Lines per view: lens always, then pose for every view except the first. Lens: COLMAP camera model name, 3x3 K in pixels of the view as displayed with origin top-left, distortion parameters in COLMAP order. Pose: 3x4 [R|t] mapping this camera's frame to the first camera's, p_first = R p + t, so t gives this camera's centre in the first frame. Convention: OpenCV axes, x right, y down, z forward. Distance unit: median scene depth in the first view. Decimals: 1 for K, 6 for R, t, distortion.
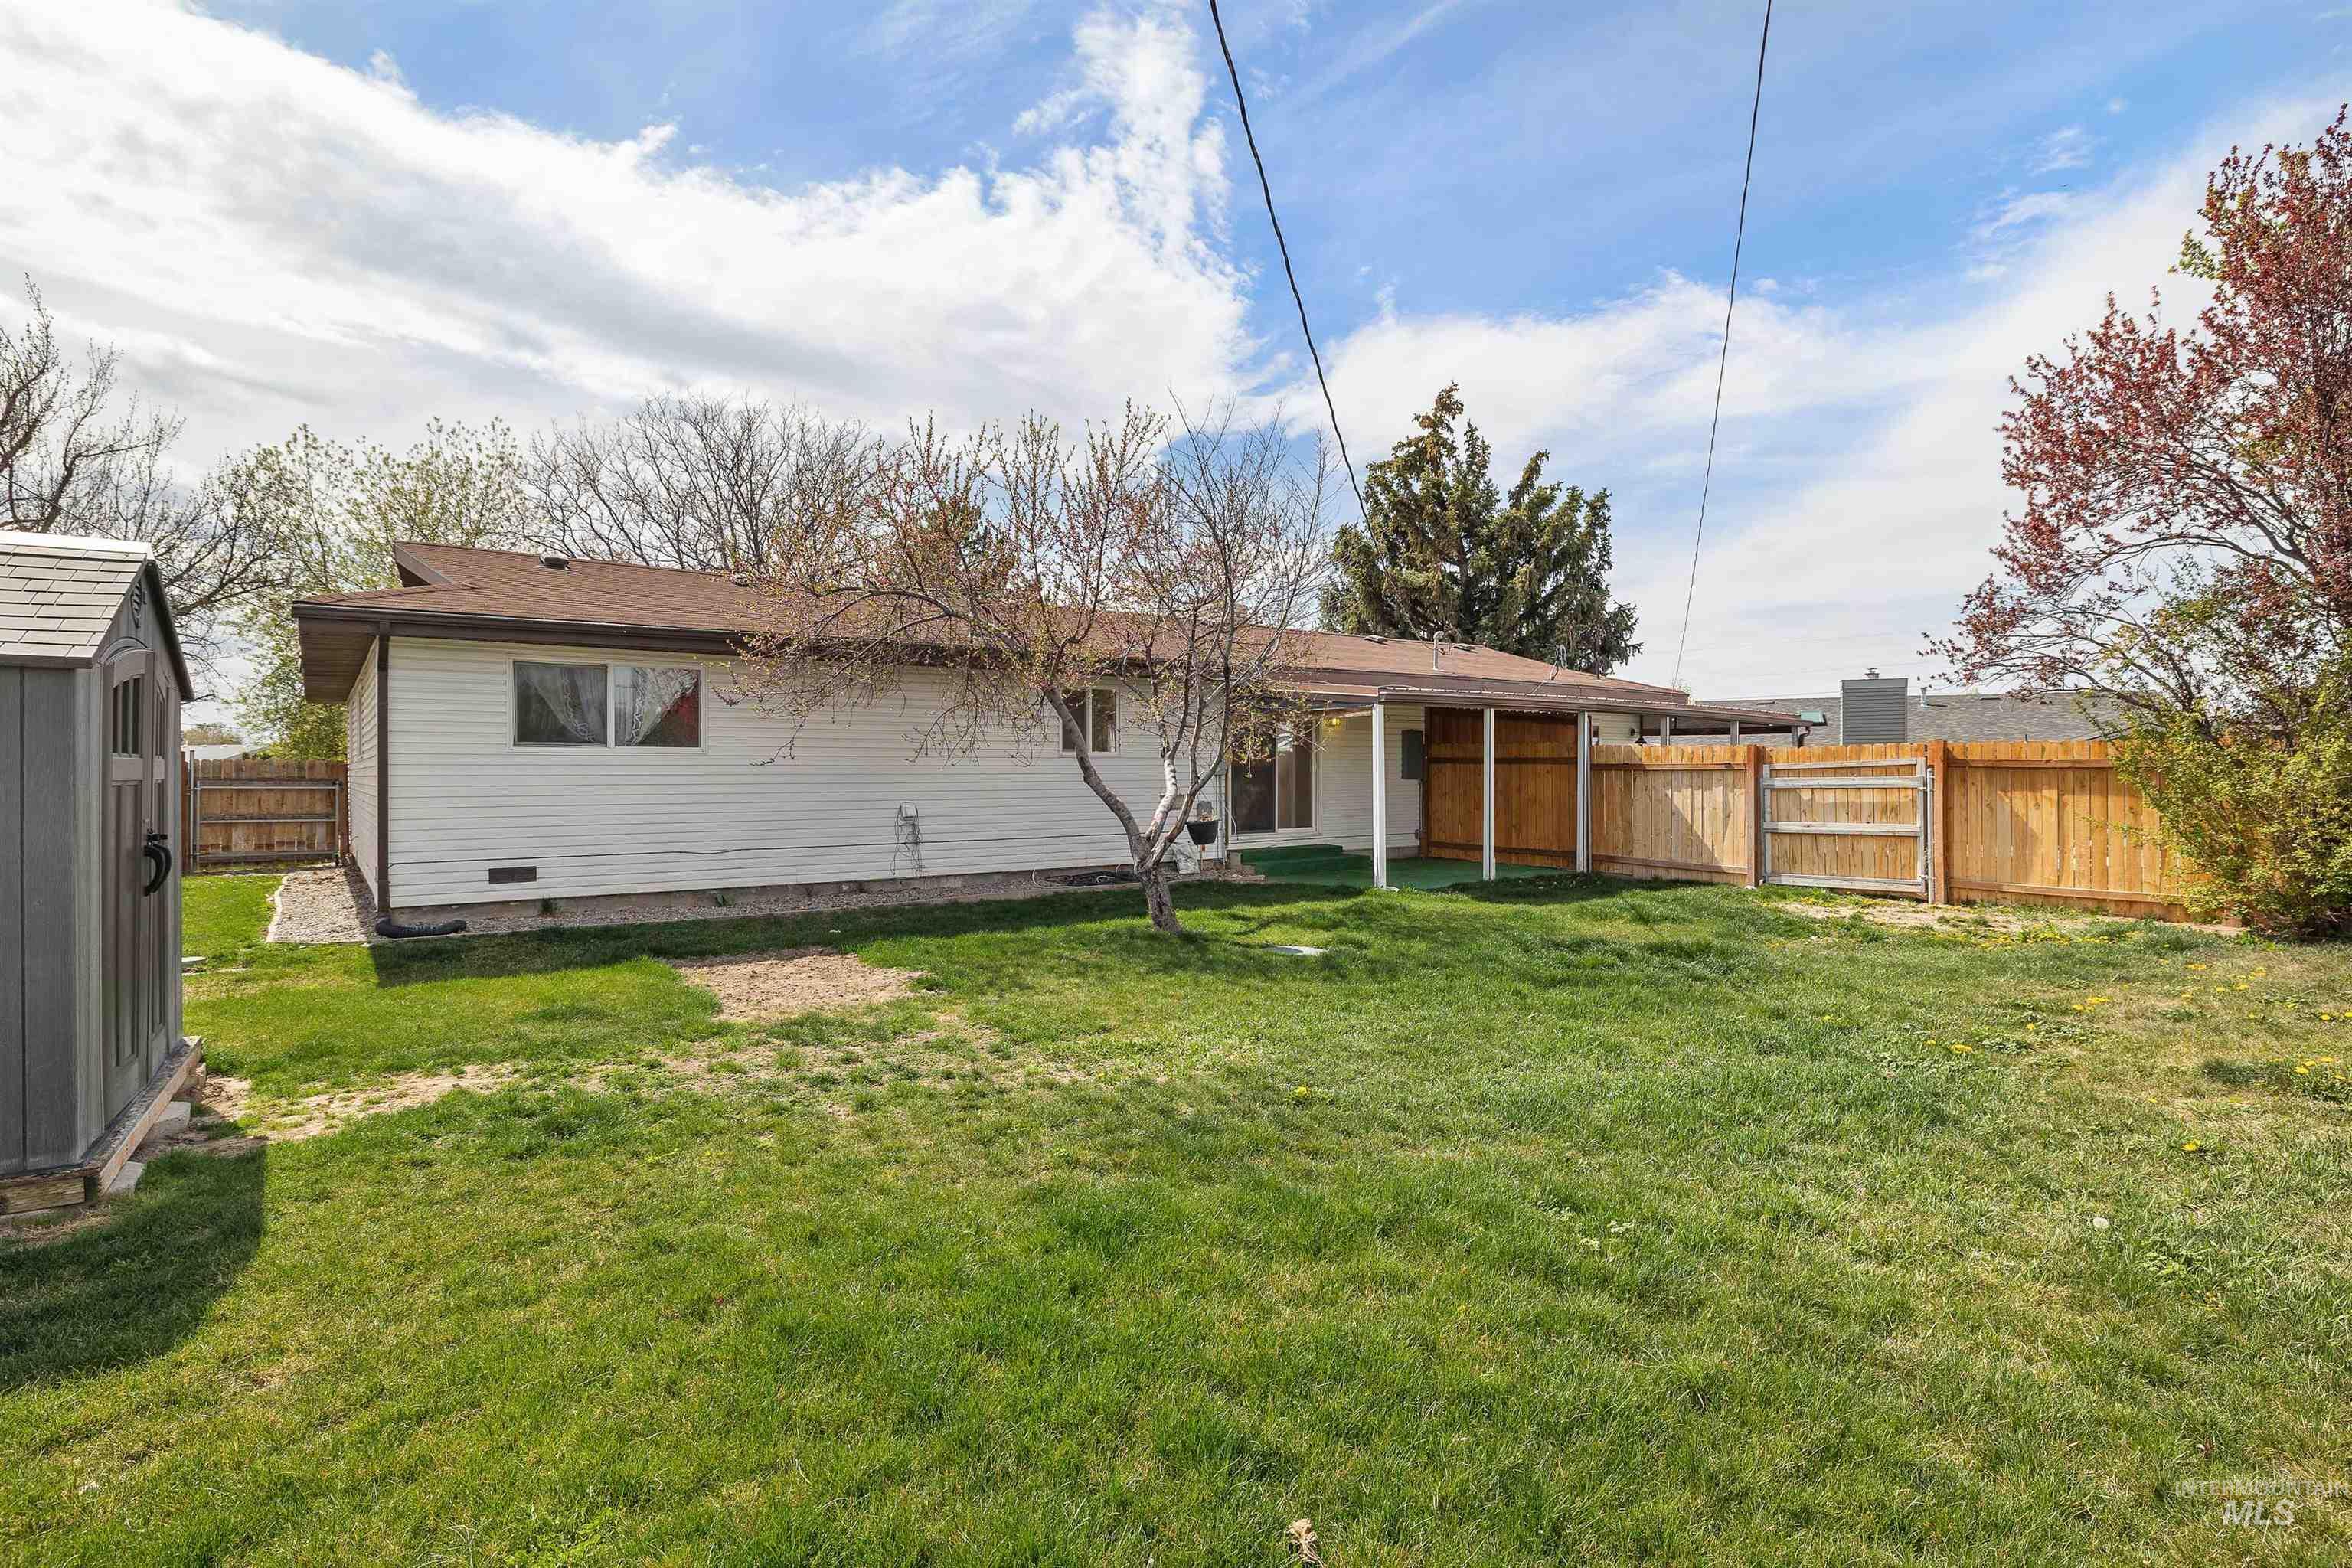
lens RADIAL K [[1230.8, 0, 1176.0], [0, 1230.8, 784.0], [0, 0, 1]] dist [0.002983, 0.000732]
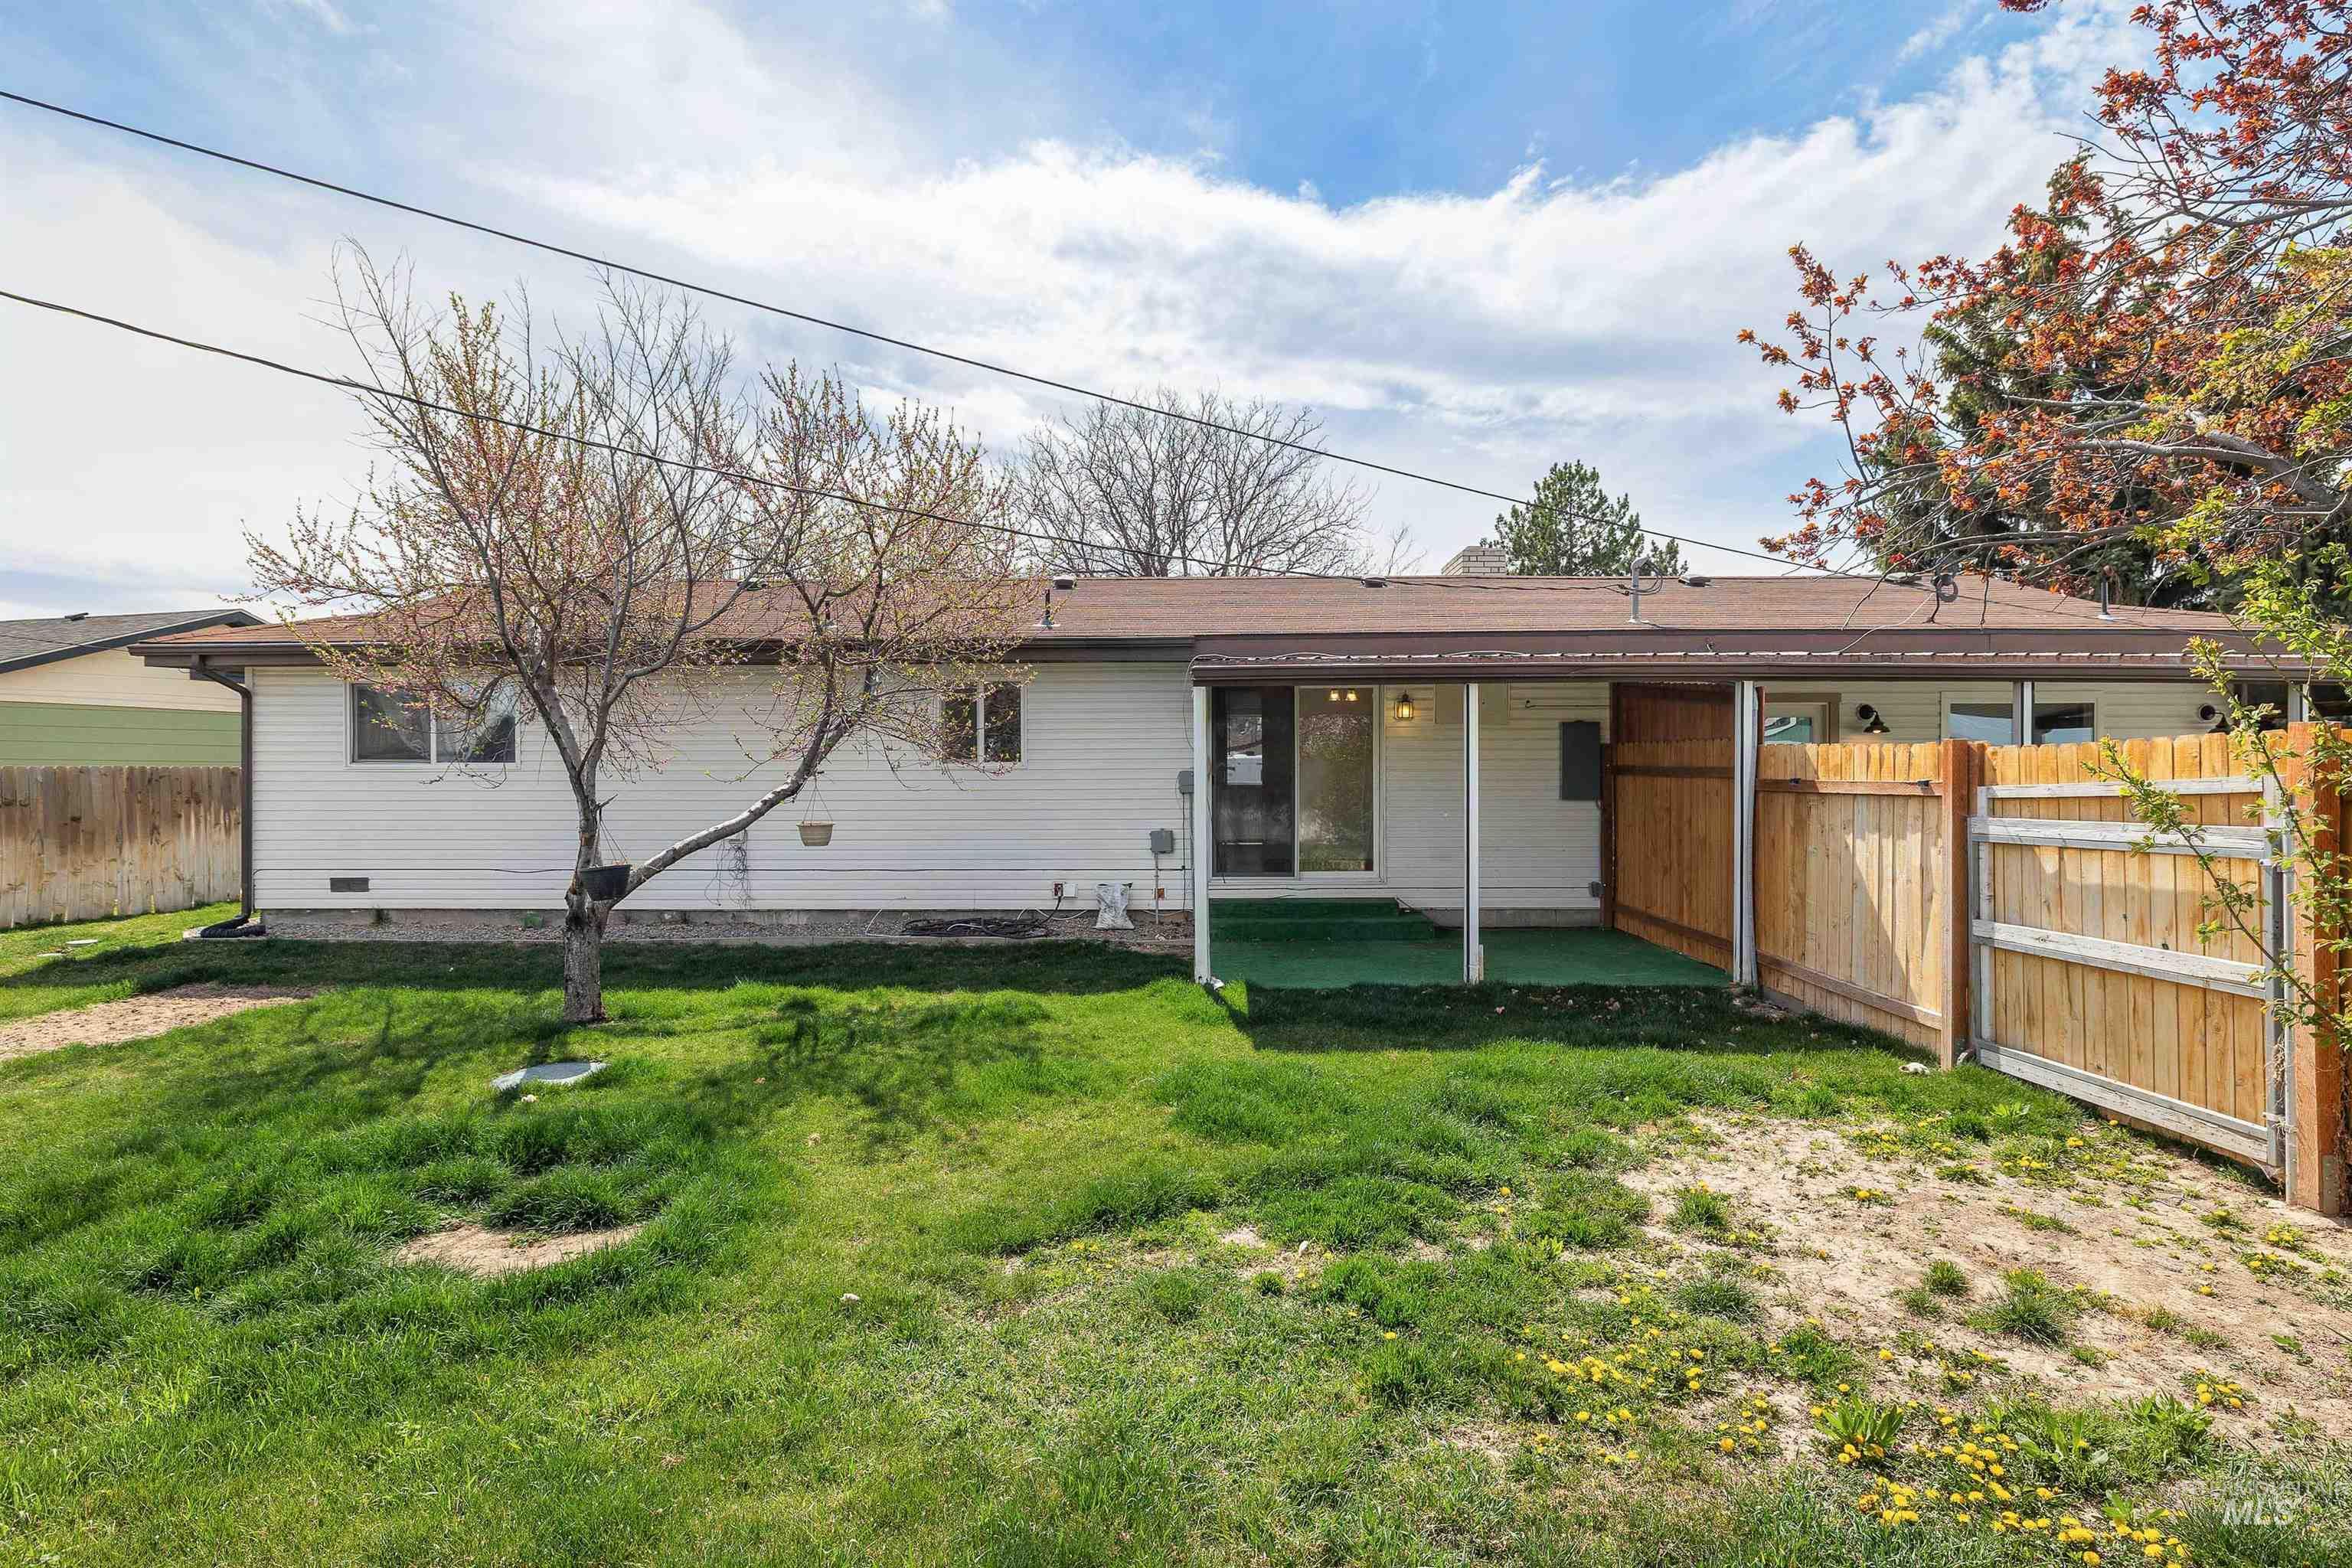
lens RADIAL K [[1207.1, 0, 1176.0], [0, 1207.1, 784.0], [0, 0, 1]] dist [-0.030202, 0.000156]
pose [[0.780551, 0.006362, -0.625060, 0.521817], [-0.005748, 0.999979, 0.003000, -0.016254], [0.625066, 0.001251, 0.780571, 0.504510]]
